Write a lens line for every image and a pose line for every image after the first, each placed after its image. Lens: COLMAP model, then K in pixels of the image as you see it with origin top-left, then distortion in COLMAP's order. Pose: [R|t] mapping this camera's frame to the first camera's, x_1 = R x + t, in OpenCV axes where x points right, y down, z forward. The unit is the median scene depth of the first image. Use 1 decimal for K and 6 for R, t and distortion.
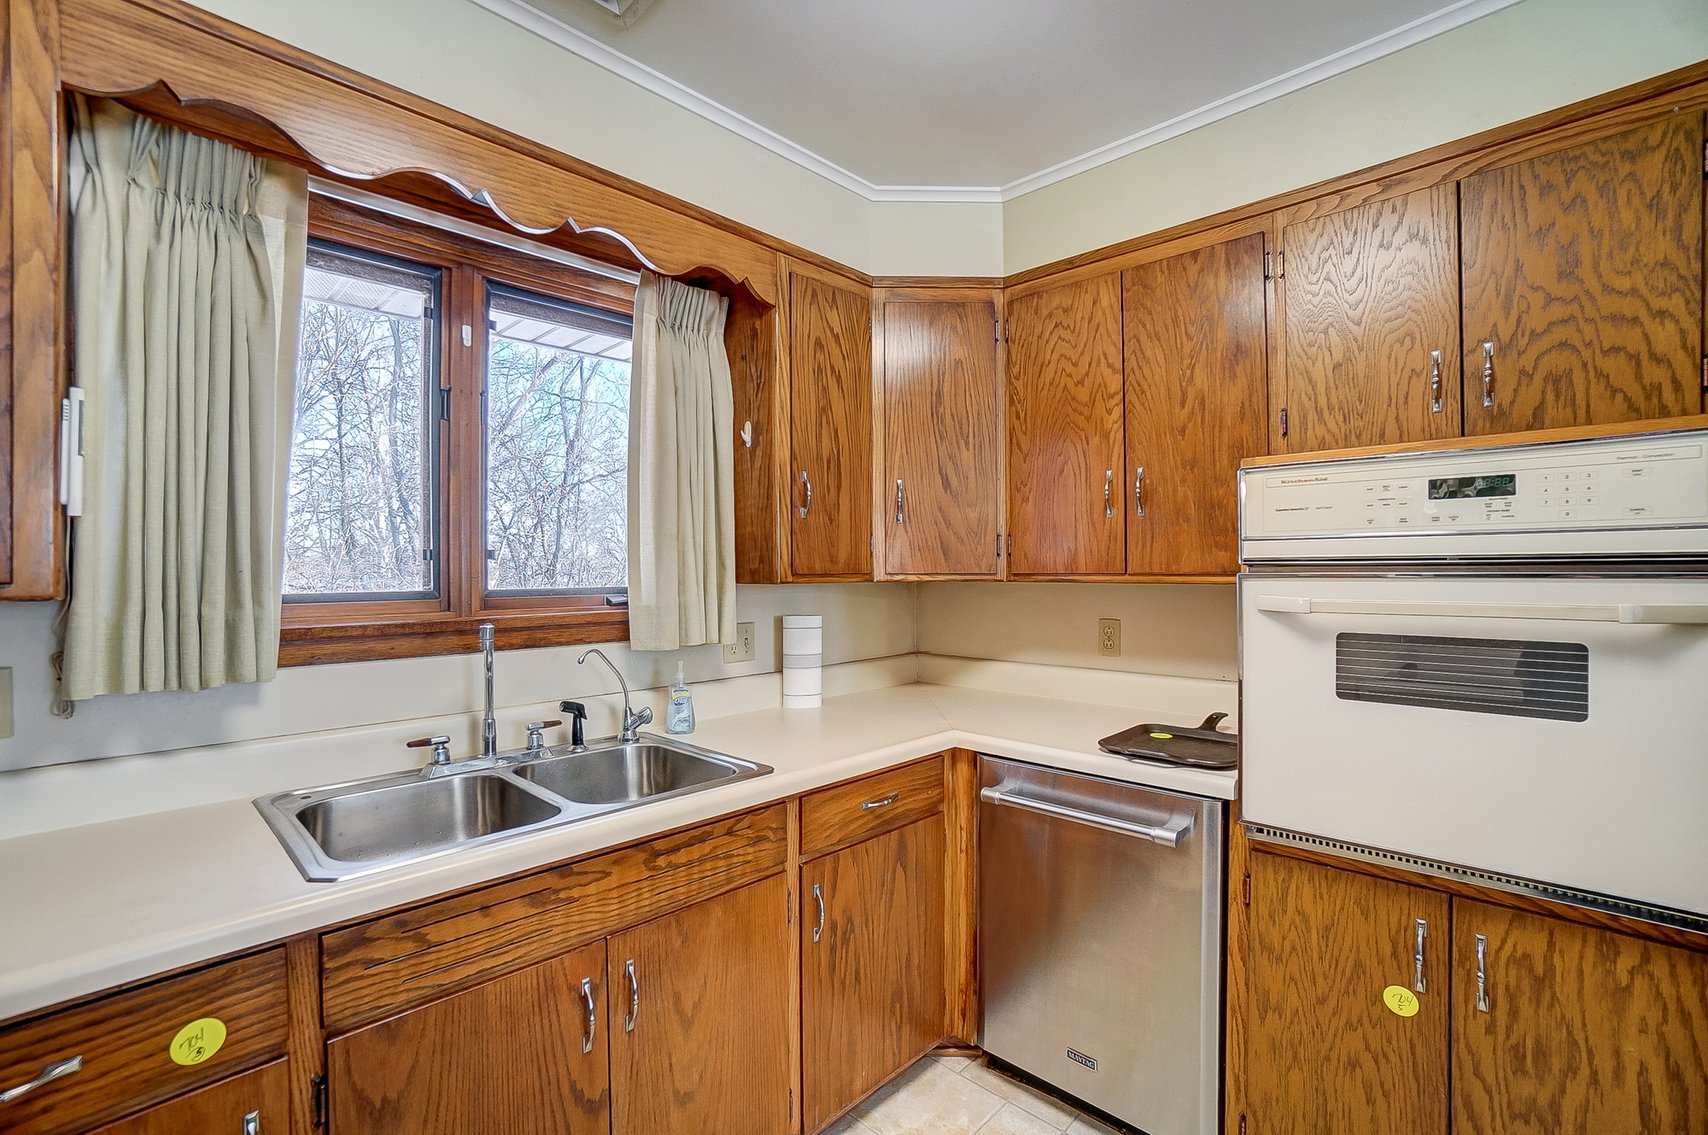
lens RADIAL K [[756.4, 0, 831.5], [0, 756.4, 566.1], [0, 0, 1]] dist [-0.062983, 0.025035]
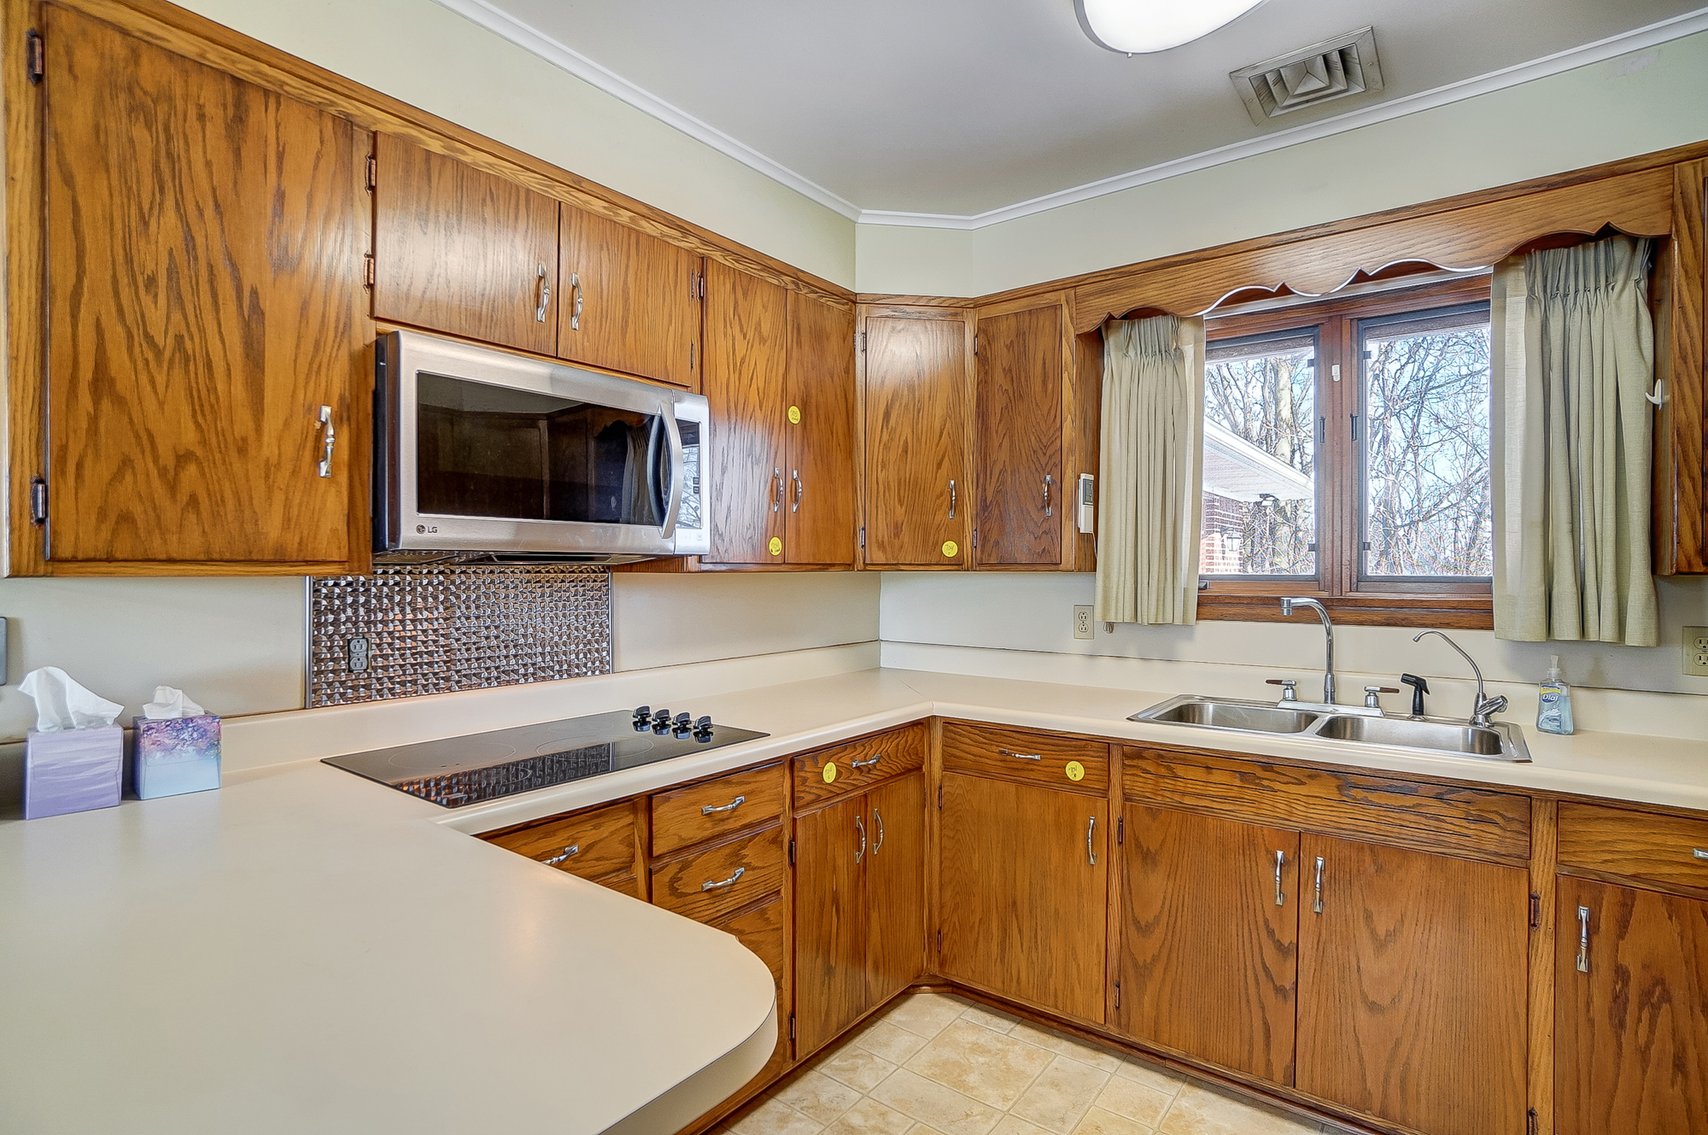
lens RADIAL K [[841.4, 0, 854.0], [0, 841.4, 567.5], [0, 0, 1]] dist [-0.000187, 0.000196]
pose [[0.135972, 0.003382, -0.990707, 0.983172], [-0.002394, 0.999992, 0.003085, 0.020972], [0.990710, 0.001953, 0.135979, -0.005263]]
